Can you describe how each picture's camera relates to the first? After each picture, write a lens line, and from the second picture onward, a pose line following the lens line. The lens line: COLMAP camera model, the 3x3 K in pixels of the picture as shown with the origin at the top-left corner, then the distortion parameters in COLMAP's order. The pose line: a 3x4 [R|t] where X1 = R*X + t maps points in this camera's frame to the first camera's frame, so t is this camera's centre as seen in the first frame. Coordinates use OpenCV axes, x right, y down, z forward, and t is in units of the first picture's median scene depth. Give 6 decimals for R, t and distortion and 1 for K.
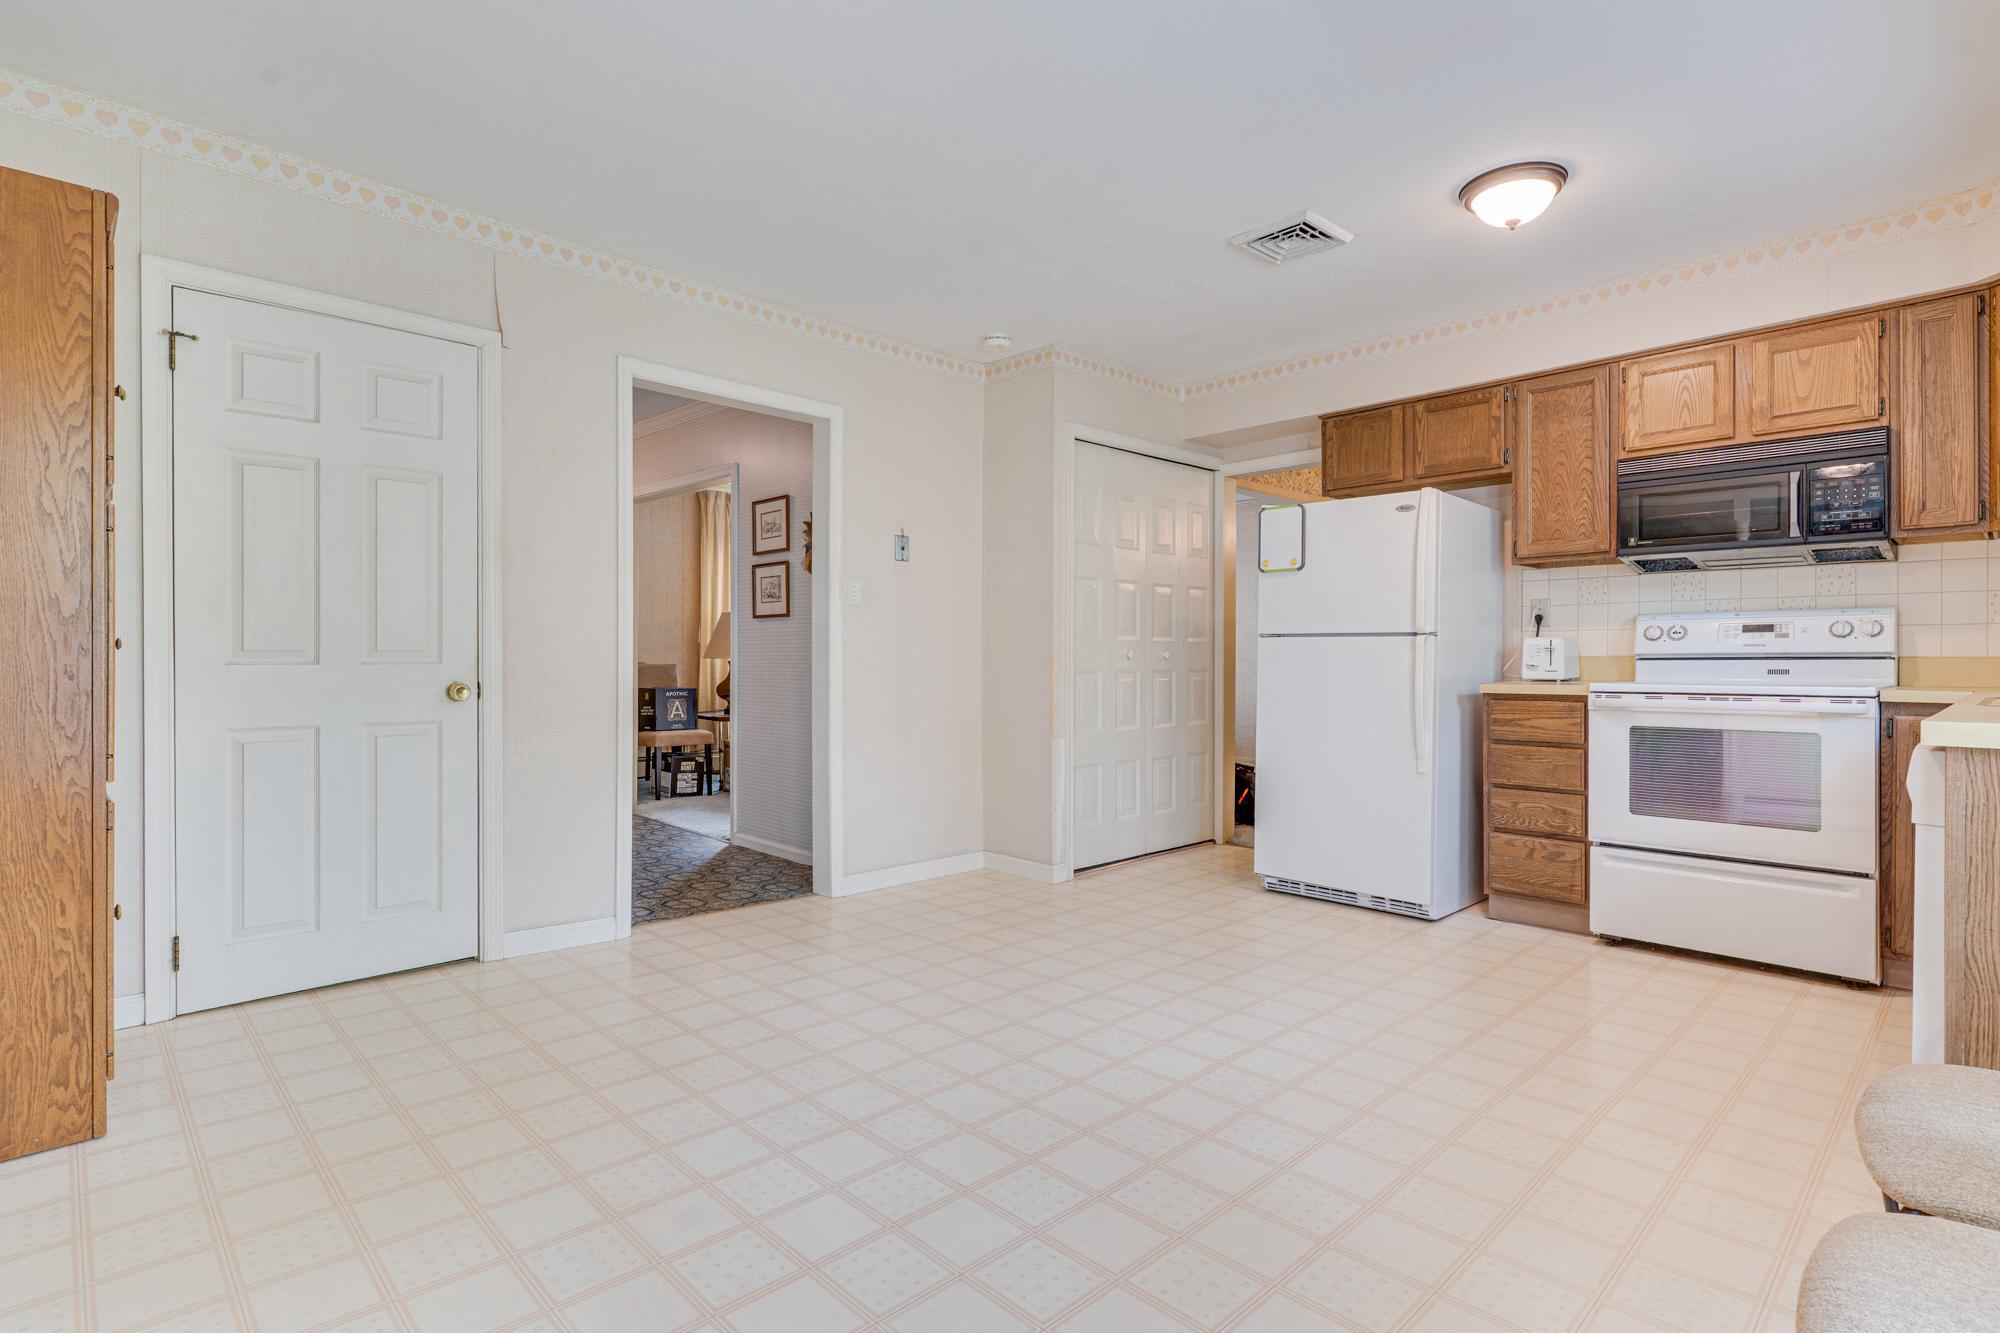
lens RADIAL K [[970.3, 0, 1006.3], [0, 970.3, 667.0], [0, 0, 1]] dist [-0.001264, -0.000369]
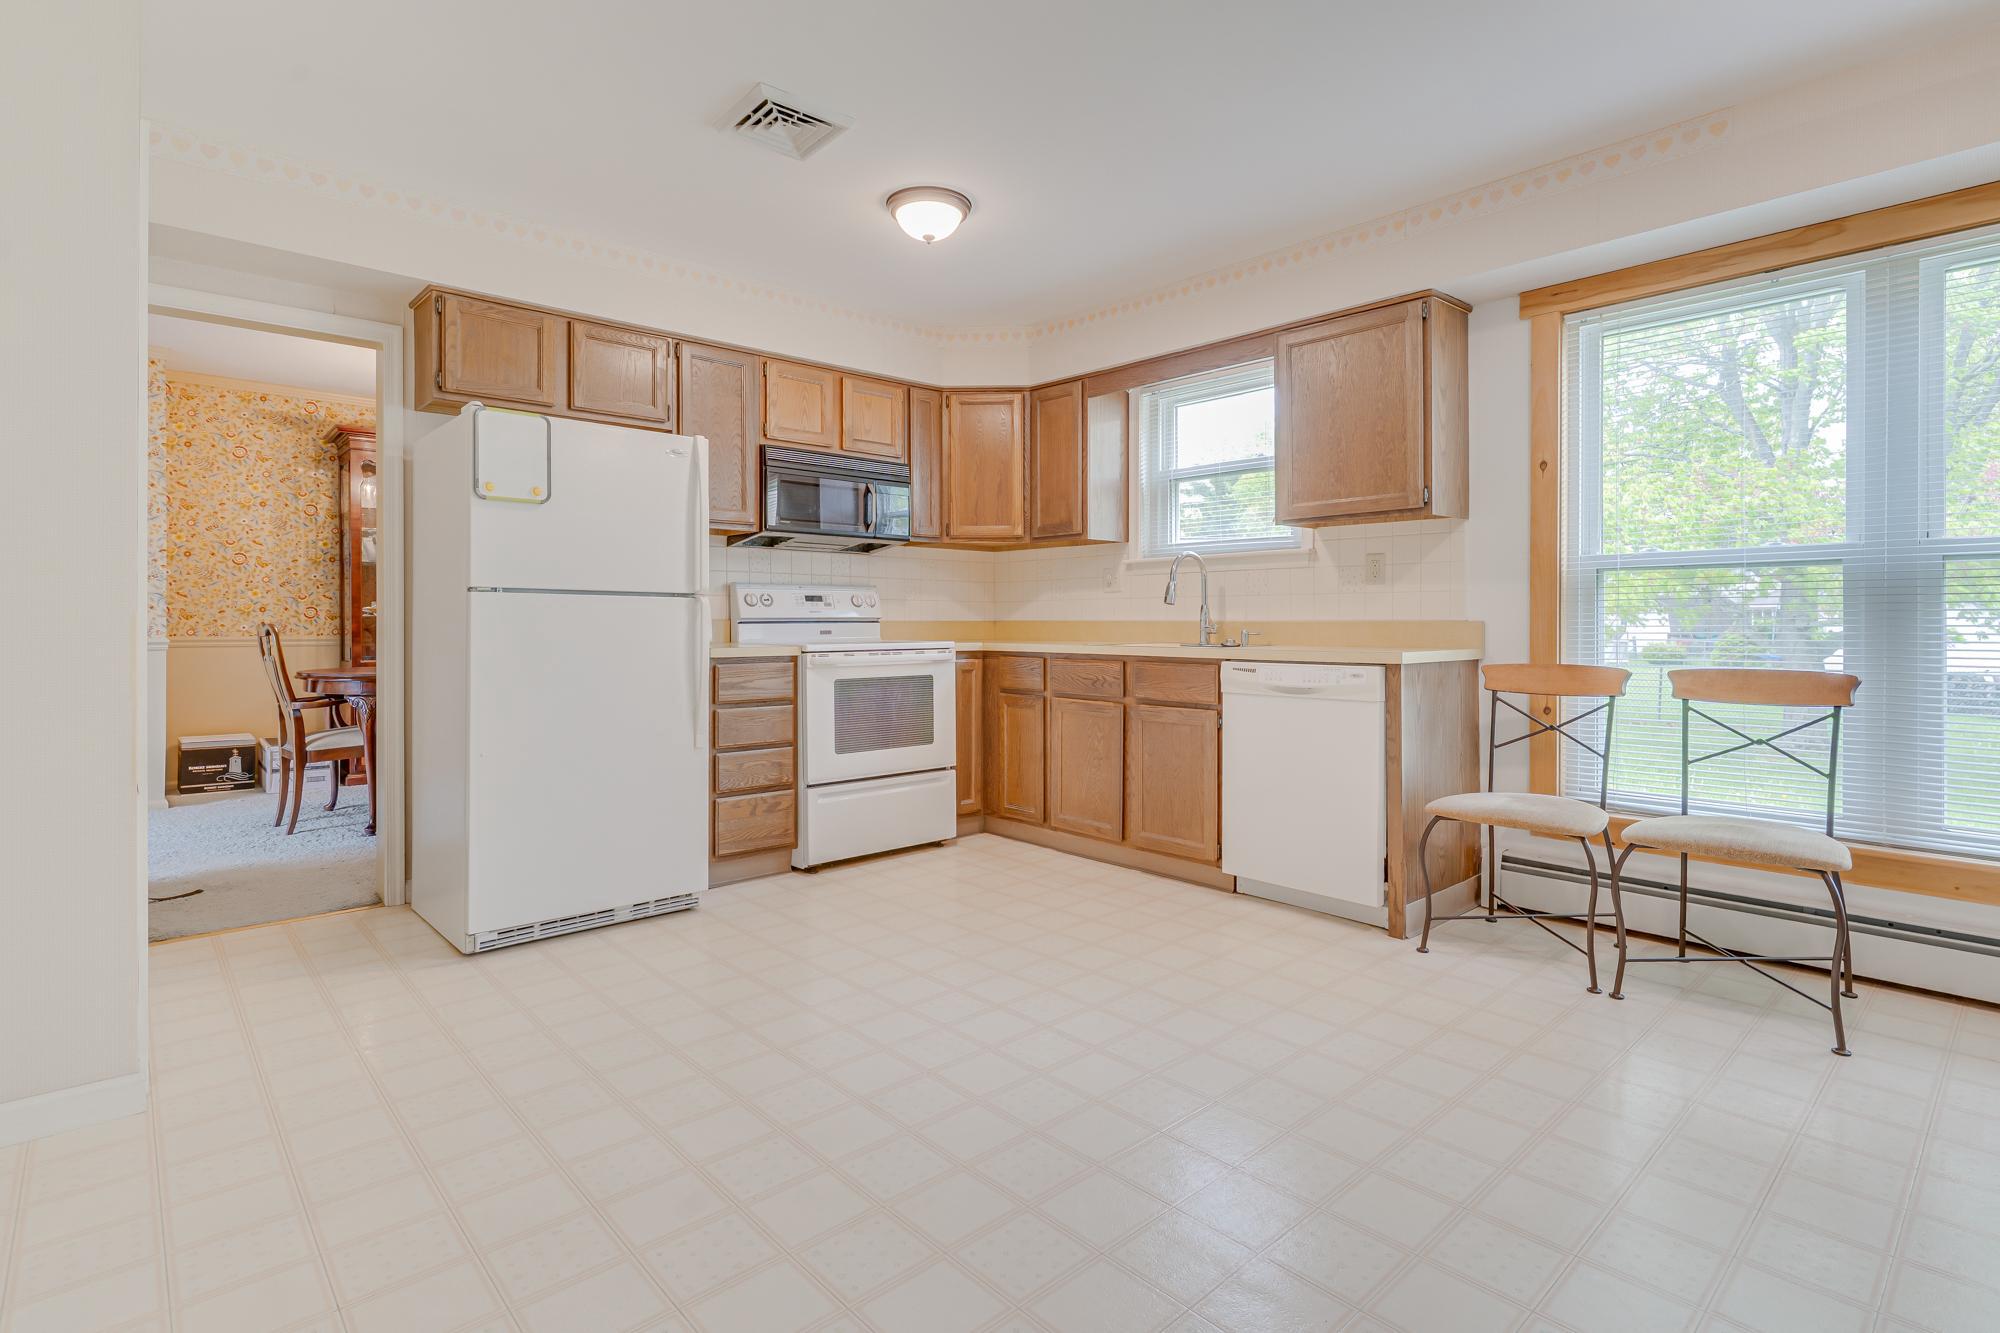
lens RADIAL K [[970.3, 0, 990.1], [0, 970.3, 631.6], [0, 0, 1]] dist [-0.001264, -0.000369]
pose [[0.030976, -0.010379, 0.999466, -0.500947], [0.007049, 0.999923, 0.010165, -0.007596], [-0.999495, 0.006730, 0.031046, 0.735609]]
